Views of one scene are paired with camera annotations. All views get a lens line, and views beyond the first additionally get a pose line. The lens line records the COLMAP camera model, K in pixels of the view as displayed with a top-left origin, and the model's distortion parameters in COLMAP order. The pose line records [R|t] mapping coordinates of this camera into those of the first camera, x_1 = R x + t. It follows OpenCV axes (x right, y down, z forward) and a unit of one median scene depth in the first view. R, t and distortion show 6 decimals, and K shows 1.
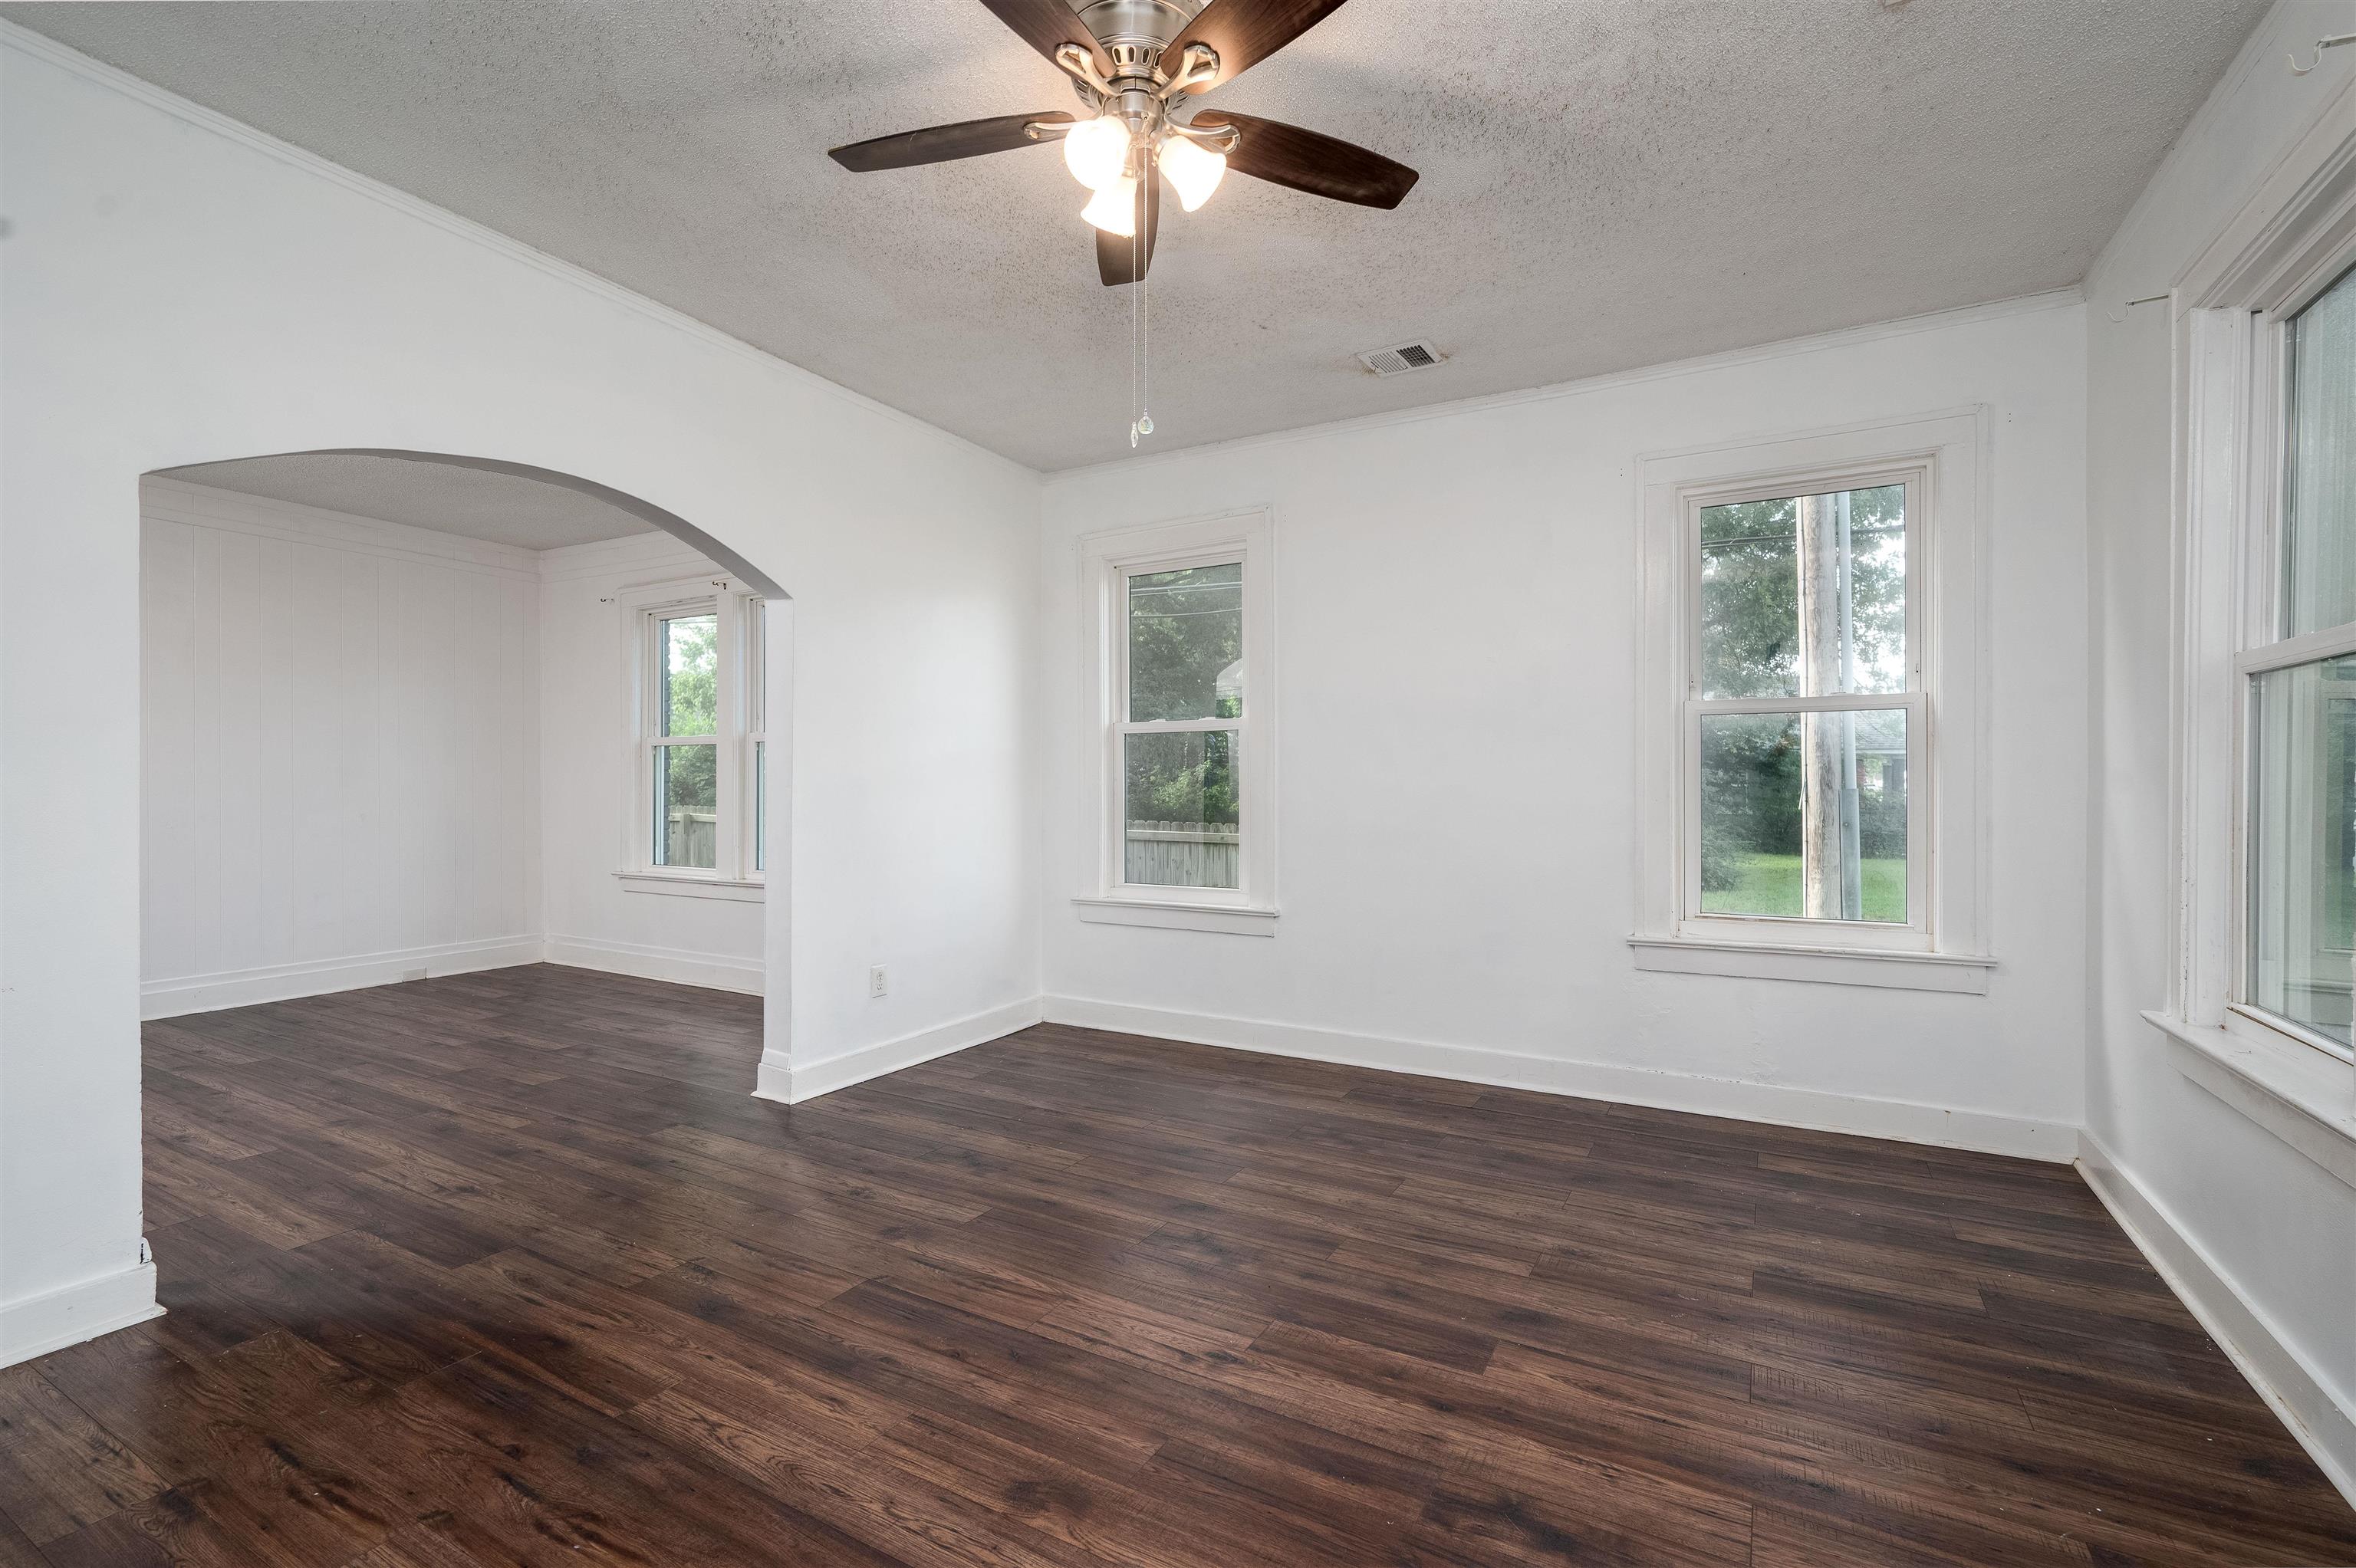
lens RADIAL K [[1041.4, 0, 1178.0], [0, 1041.4, 784.0], [0, 0, 1]] dist [0.002466, -0.000036]
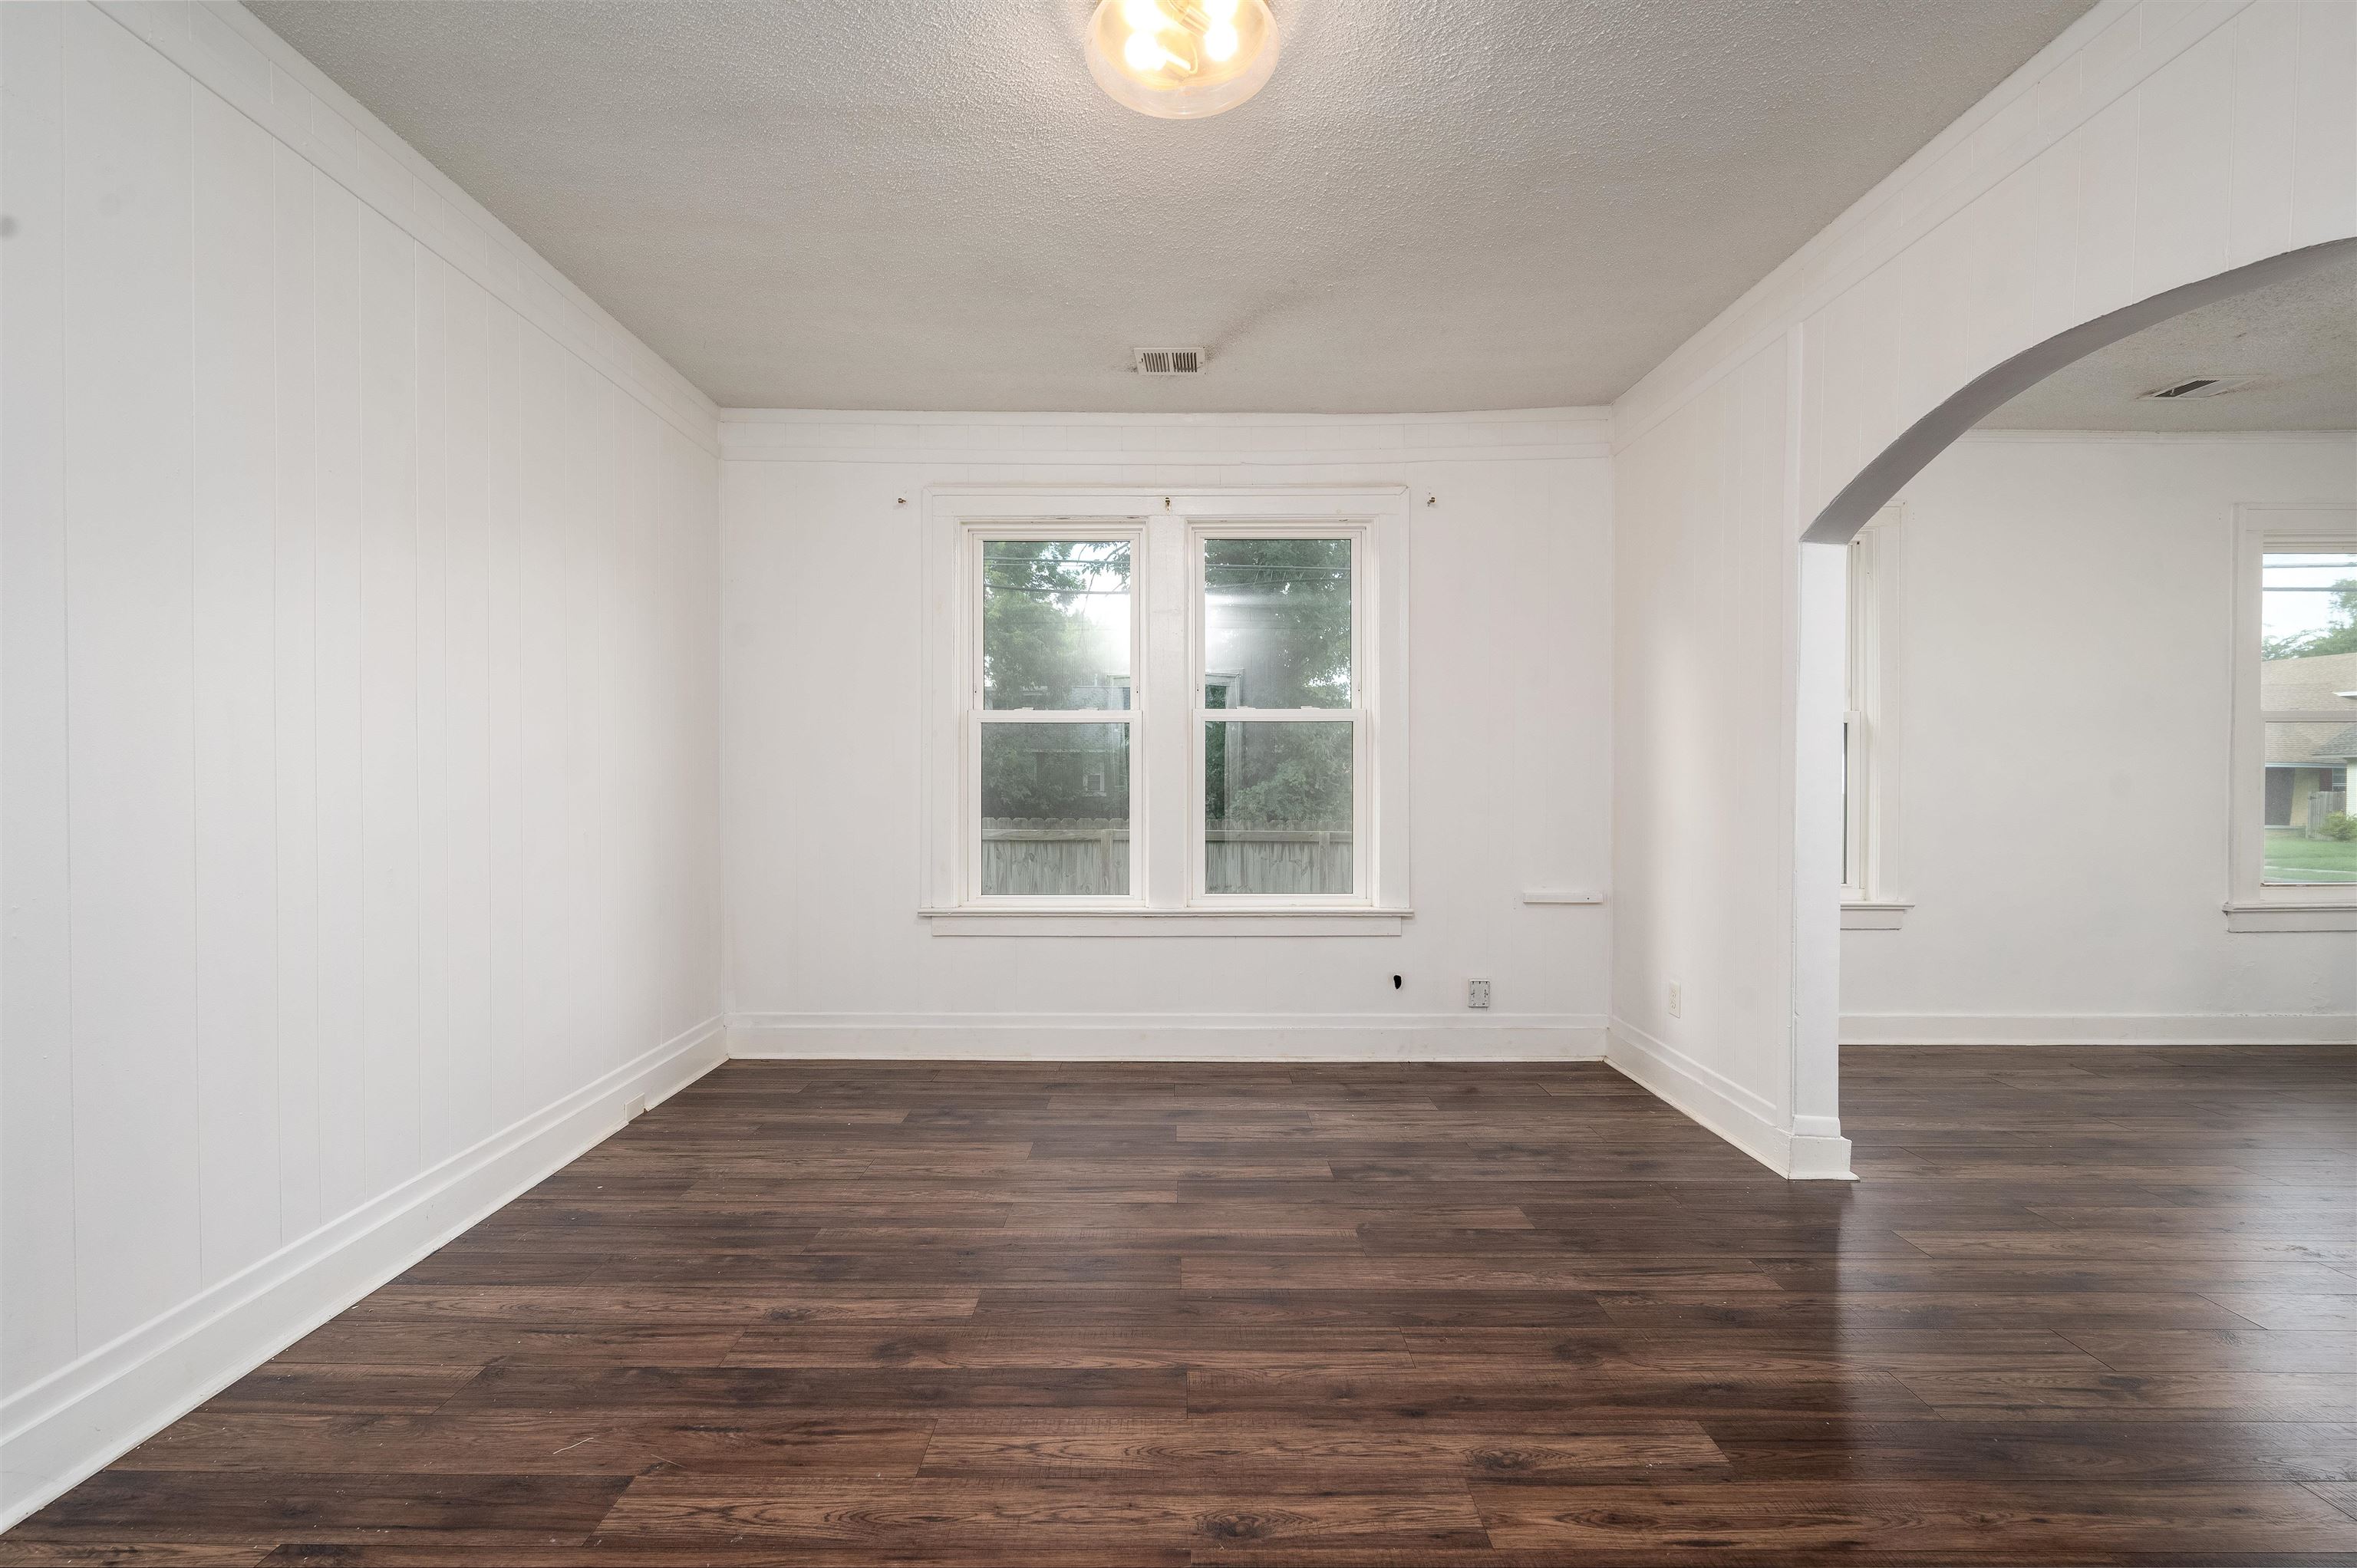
lens RADIAL K [[1033.8, 0, 1178.5], [0, 1033.8, 784.0], [0, 0, 1]] dist [-0.000561, 0.000409]
pose [[0.867289, -0.002371, 0.497799, -1.464533], [-0.000685, 0.999982, 0.005957, 0.000986], [-0.497805, -0.005507, 0.867272, 0.694072]]
